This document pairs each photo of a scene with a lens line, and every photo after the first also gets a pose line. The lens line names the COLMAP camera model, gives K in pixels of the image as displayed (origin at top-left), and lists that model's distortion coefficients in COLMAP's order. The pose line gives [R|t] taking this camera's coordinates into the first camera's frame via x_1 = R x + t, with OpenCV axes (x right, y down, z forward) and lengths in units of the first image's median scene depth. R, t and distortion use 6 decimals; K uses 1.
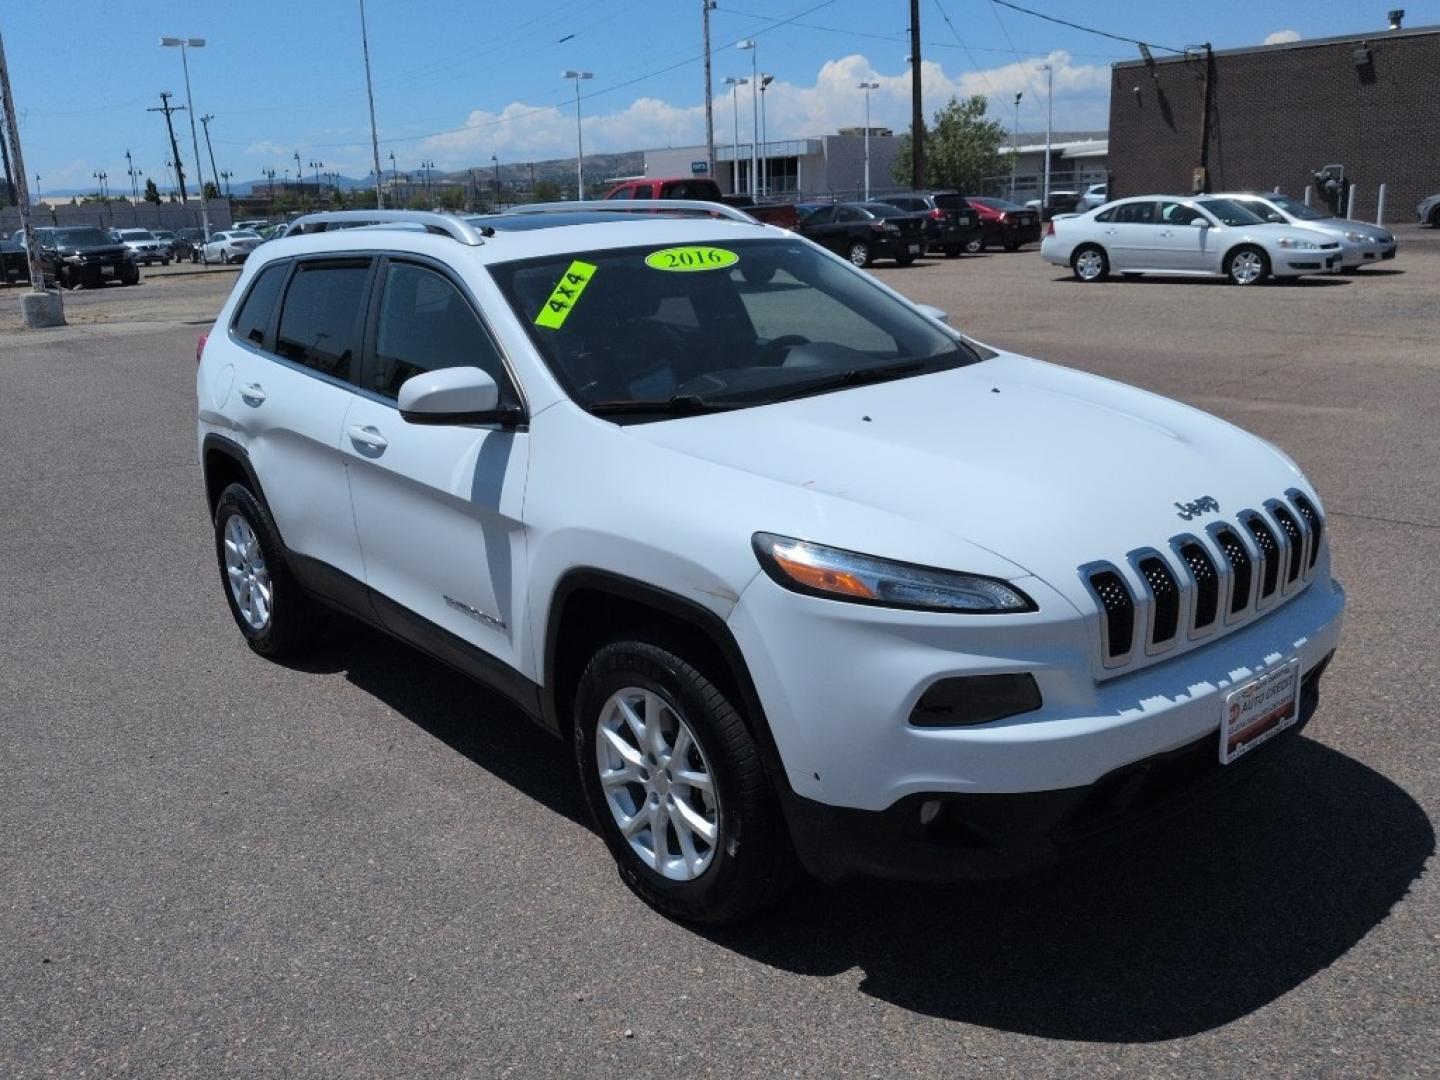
lens RADIAL K [[1230.4, 0, 722.2], [0, 1230.4, 532.6], [0, 0, 1]] dist [0.070138, -0.117964]
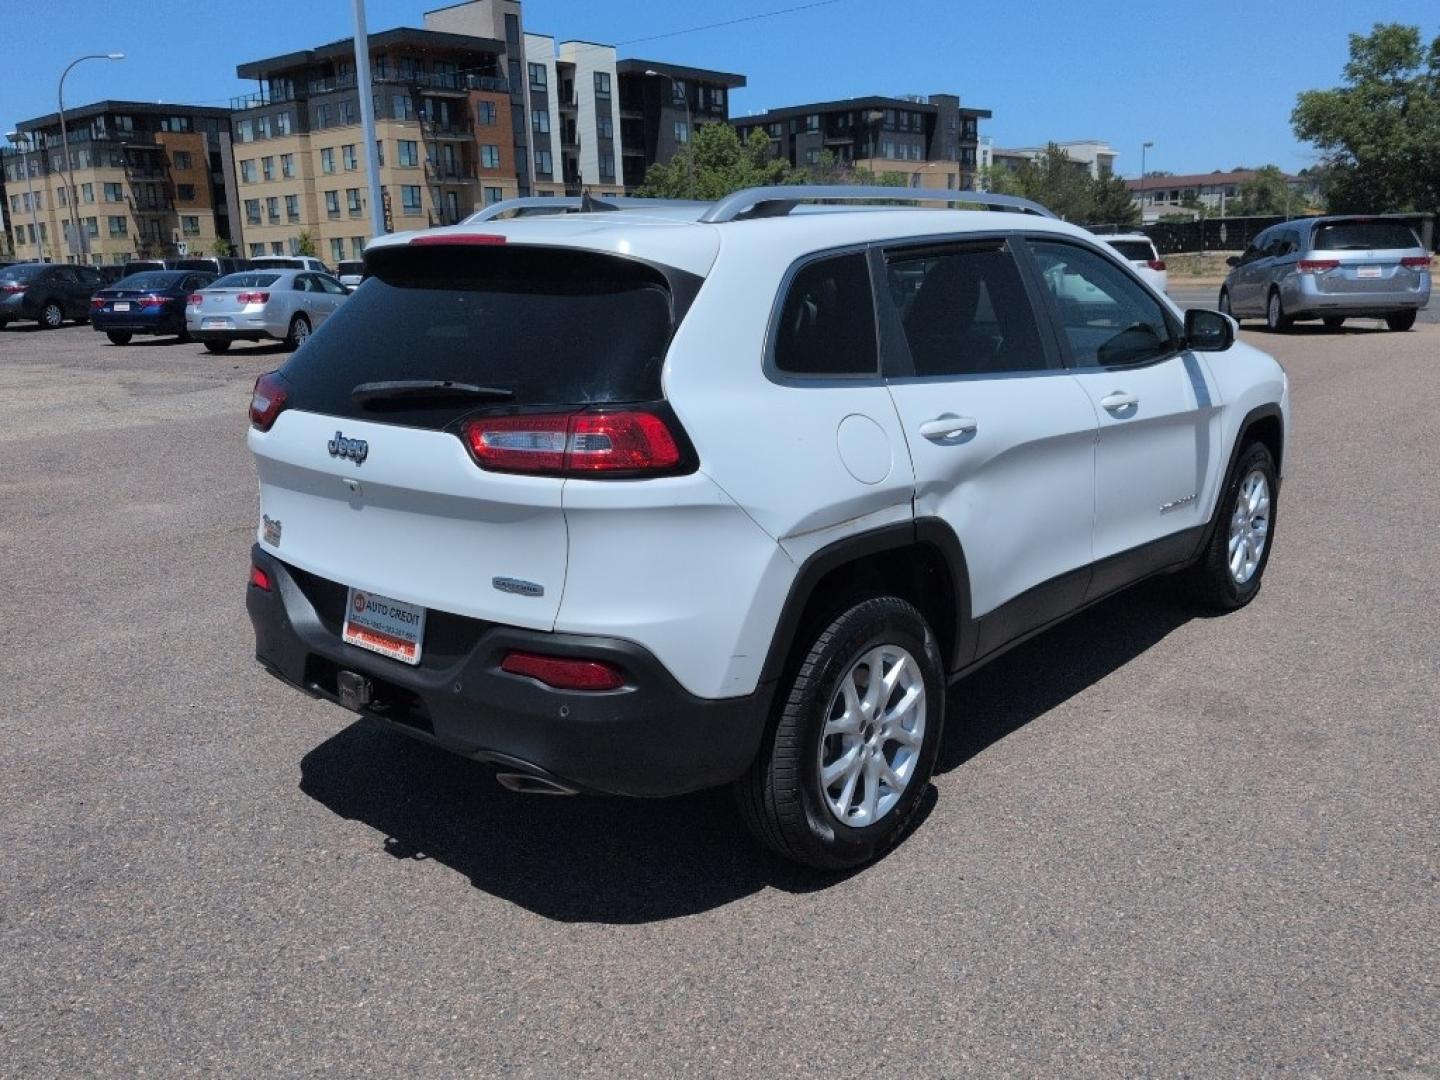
lens RADIAL K [[1230.4, 0, 721.9], [0, 1230.4, 538.6], [0, 0, 1]] dist [0.070138, -0.117964]
pose [[-0.155042, -0.187559, 0.969940, -0.245647], [0.282432, 0.932419, 0.225450, -0.057990], [-0.946675, 0.308896, -0.091592, 0.279674]]
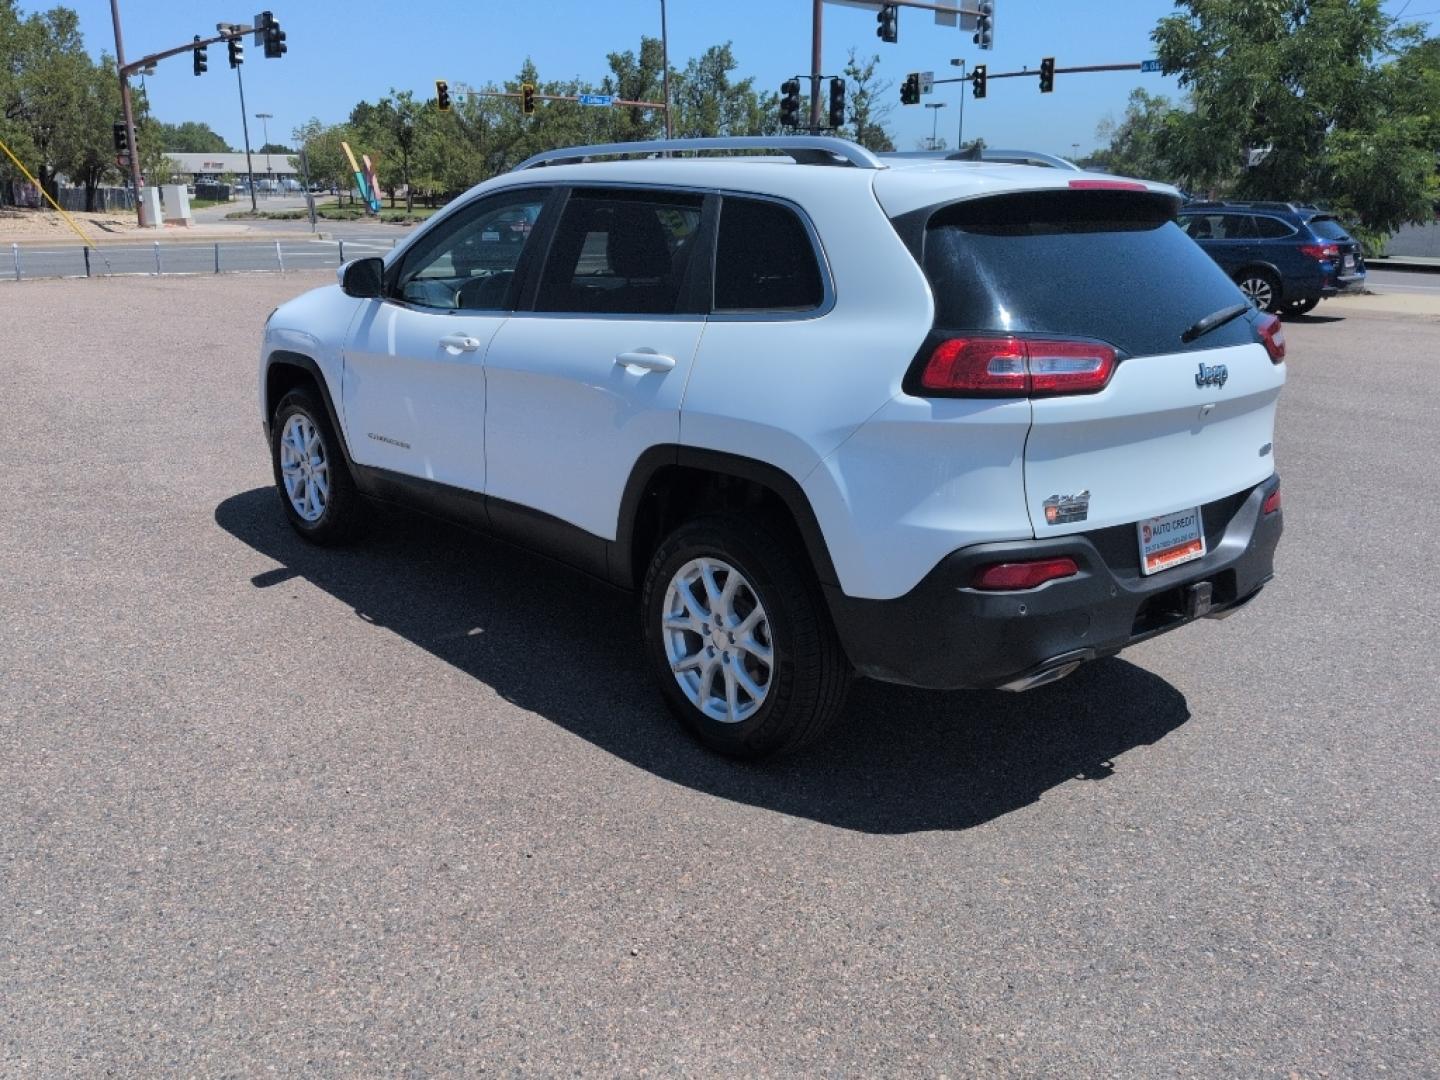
lens RADIAL K [[1230.4, 0, 728.1], [0, 1230.4, 543.5], [0, 0, 1]] dist [0.070138, -0.117964]
pose [[-0.998926, 0.038277, -0.026101, -0.024399], [0.019525, 0.858729, 0.512057, -0.113289], [0.042013, 0.510998, -0.858555, 0.453882]]
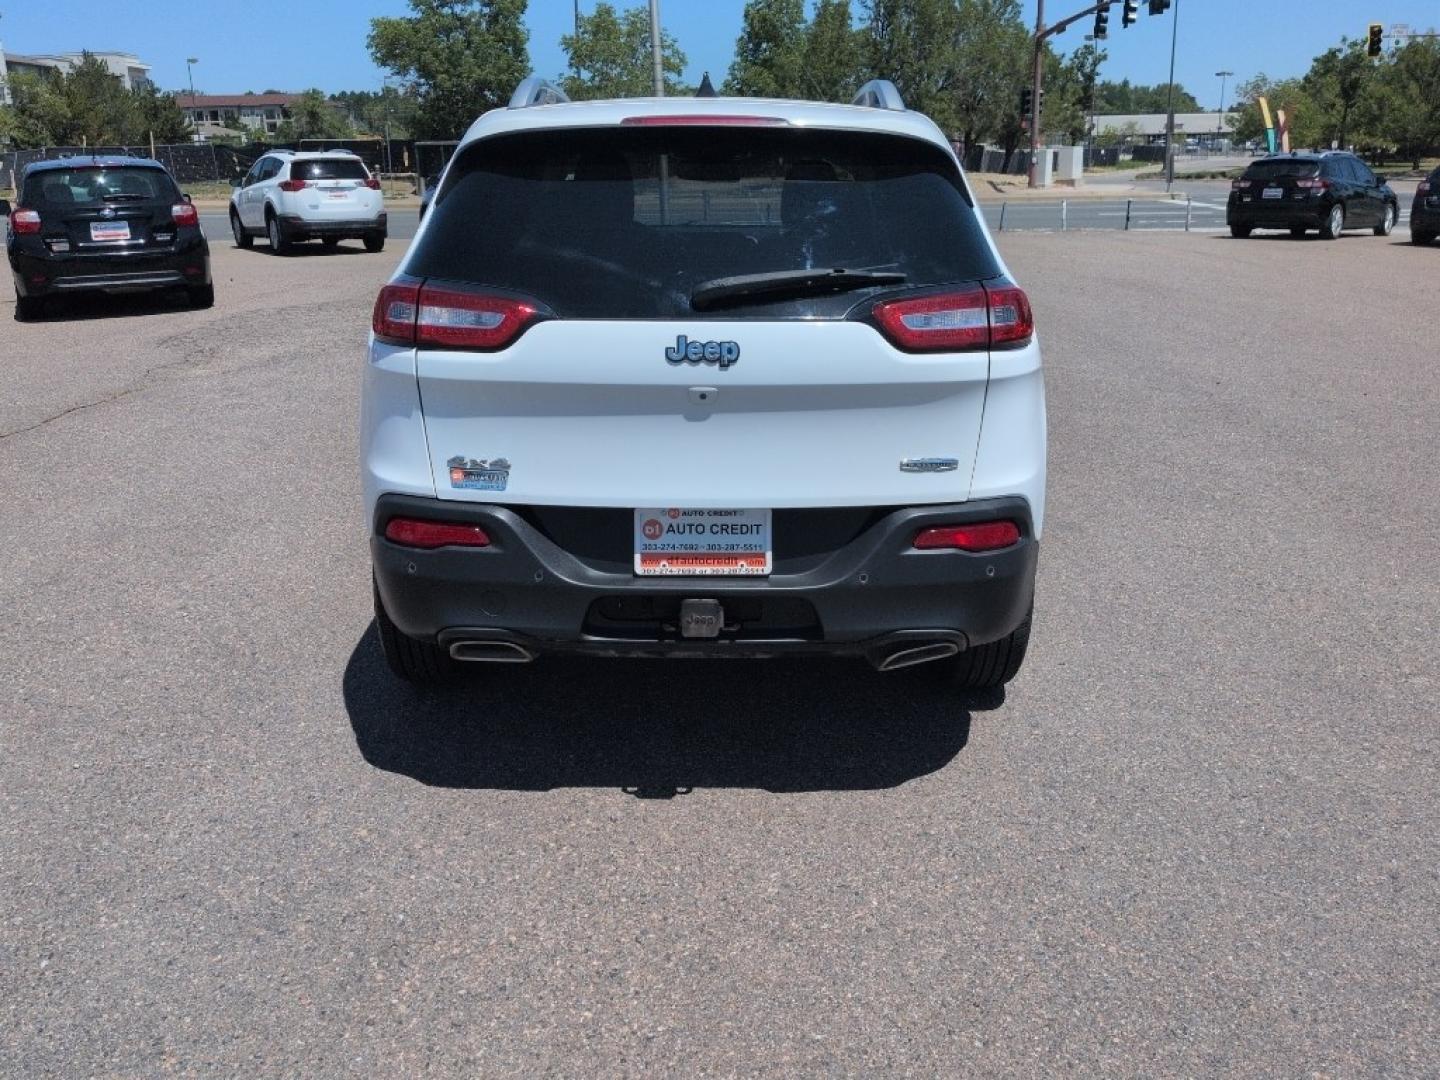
lens RADIAL K [[1230.4, 0, 711.5], [0, 1230.4, 544.1], [0, 0, 1]] dist [0.070138, -0.117964]
pose [[-0.770025, -0.150074, 0.620112, -0.180211], [0.199444, 0.866612, 0.457390, -0.090503], [-0.606039, 0.475879, -0.637382, 0.400213]]
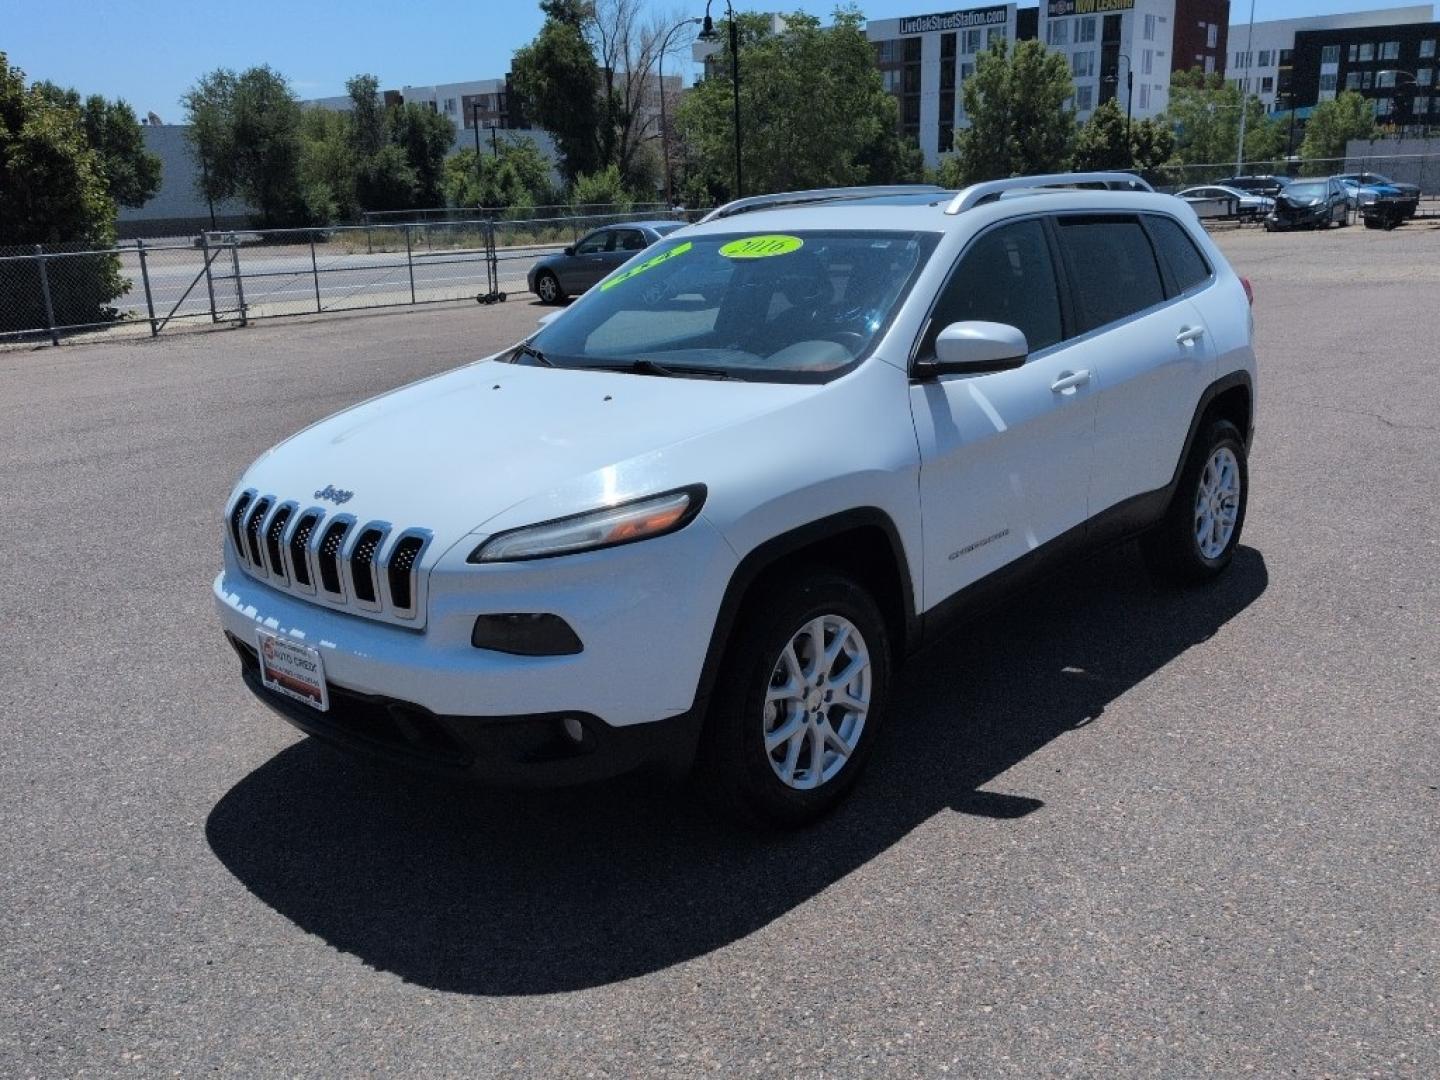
lens RADIAL K [[1230.4, 0, 718.2], [0, 1230.4, 536.8], [0, 0, 1]] dist [0.070138, -0.117964]
pose [[0.144409, 0.297910, -0.943608, 0.211671], [-0.221690, 0.939104, 0.262561, -0.050560], [0.964365, 0.171272, 0.201658, 0.153293]]
